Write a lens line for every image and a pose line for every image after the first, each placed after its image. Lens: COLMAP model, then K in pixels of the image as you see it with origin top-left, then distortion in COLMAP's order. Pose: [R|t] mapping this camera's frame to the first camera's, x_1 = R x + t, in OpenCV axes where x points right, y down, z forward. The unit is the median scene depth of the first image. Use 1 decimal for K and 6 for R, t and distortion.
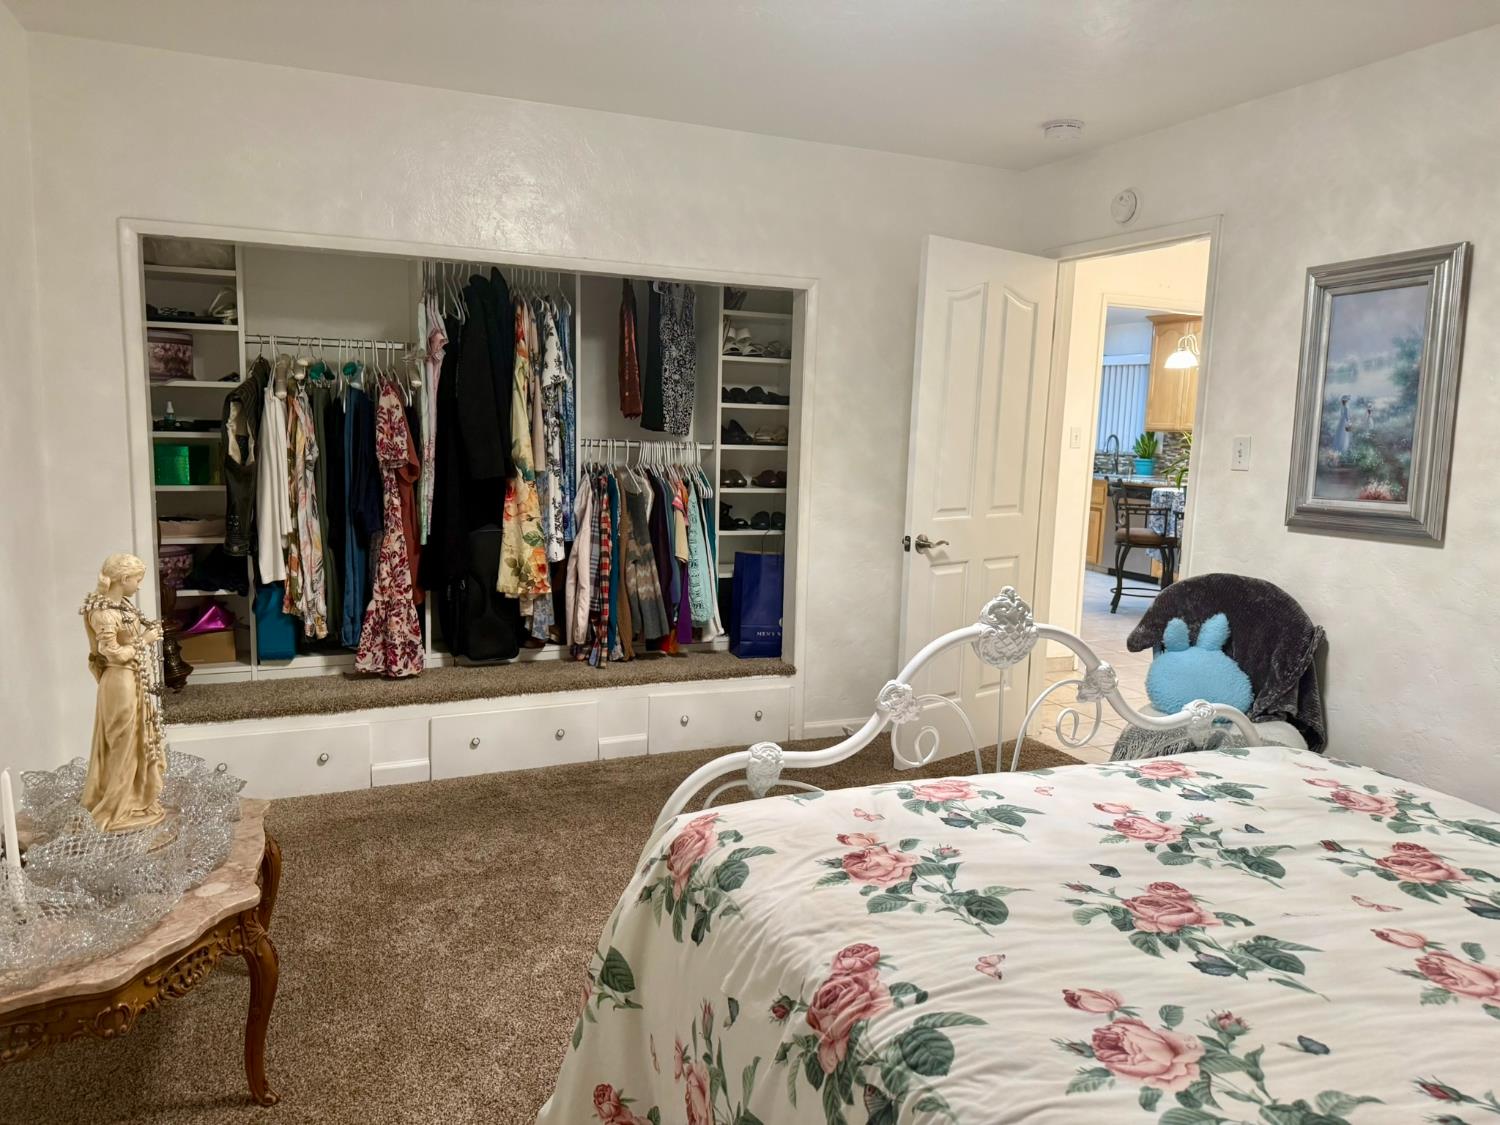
lens RADIAL K [[1085.7, 0, 751.4], [0, 1085.7, 565.5], [0, 0, 1]] dist [0.084783, -0.090895]
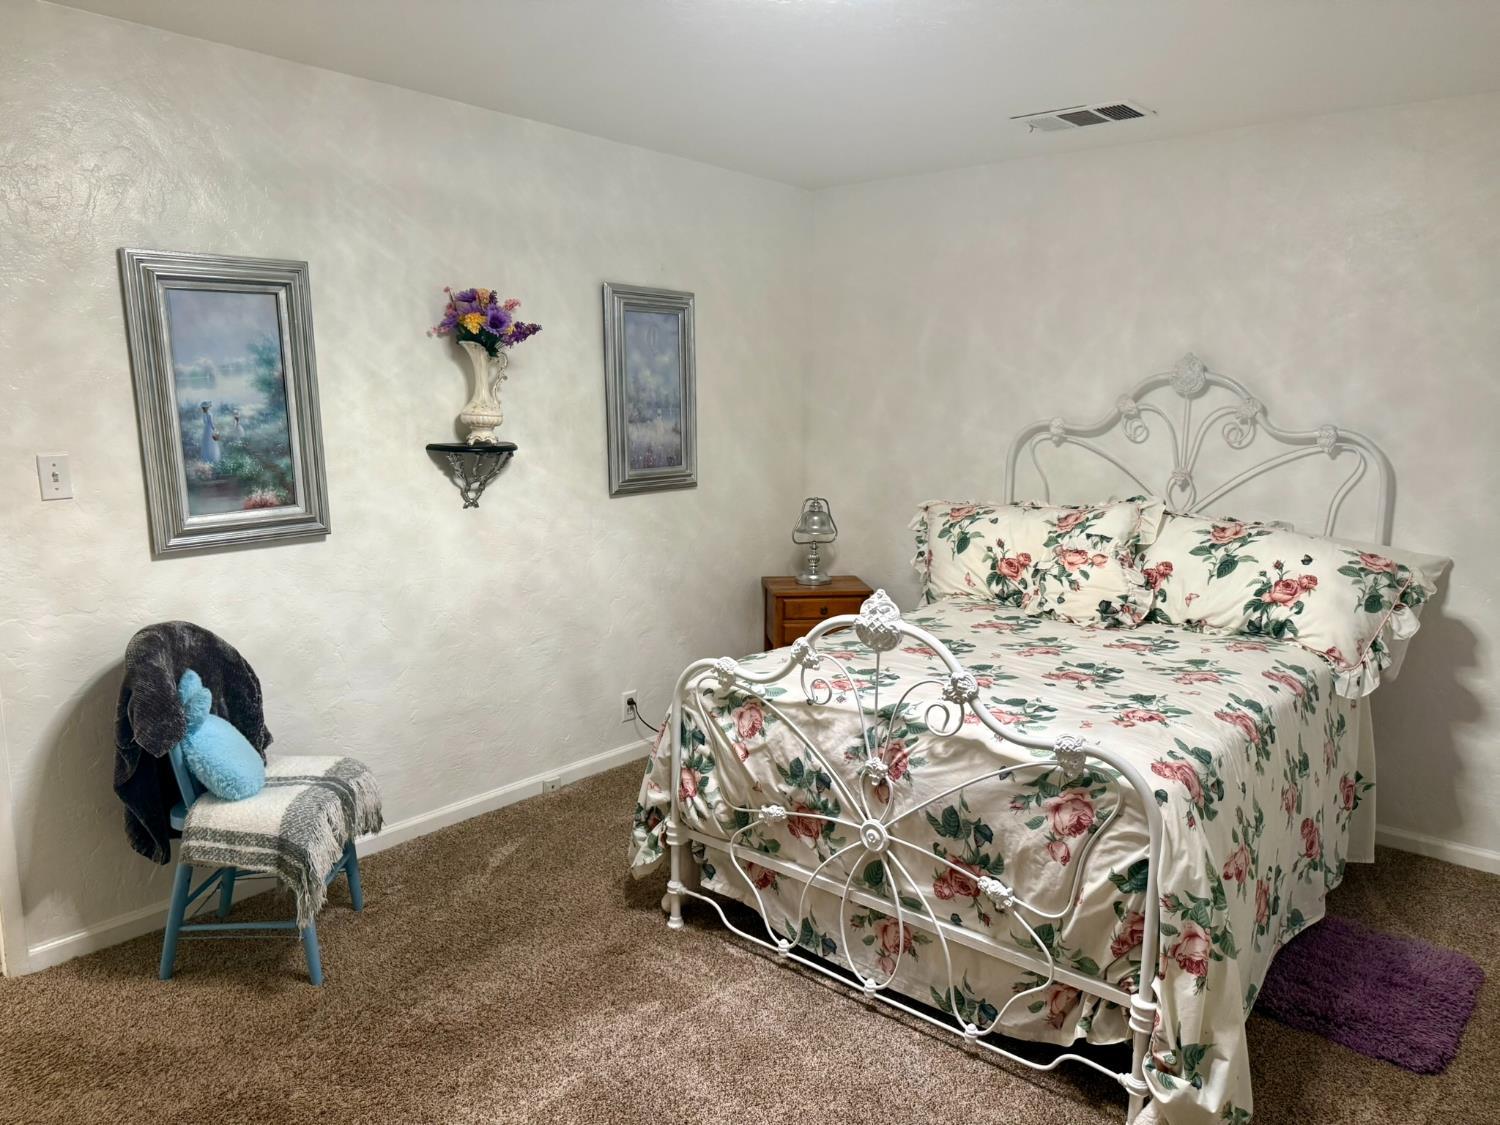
lens RADIAL K [[1085.7, 0, 760.3], [0, 1085.7, 559.3], [0, 0, 1]] dist [0.084783, -0.090895]
pose [[-0.448206, -0.175193, 0.876595, -0.515110], [0.096032, 0.965497, 0.242062, -0.212327], [-0.888757, 0.192675, -0.415918, 1.030045]]
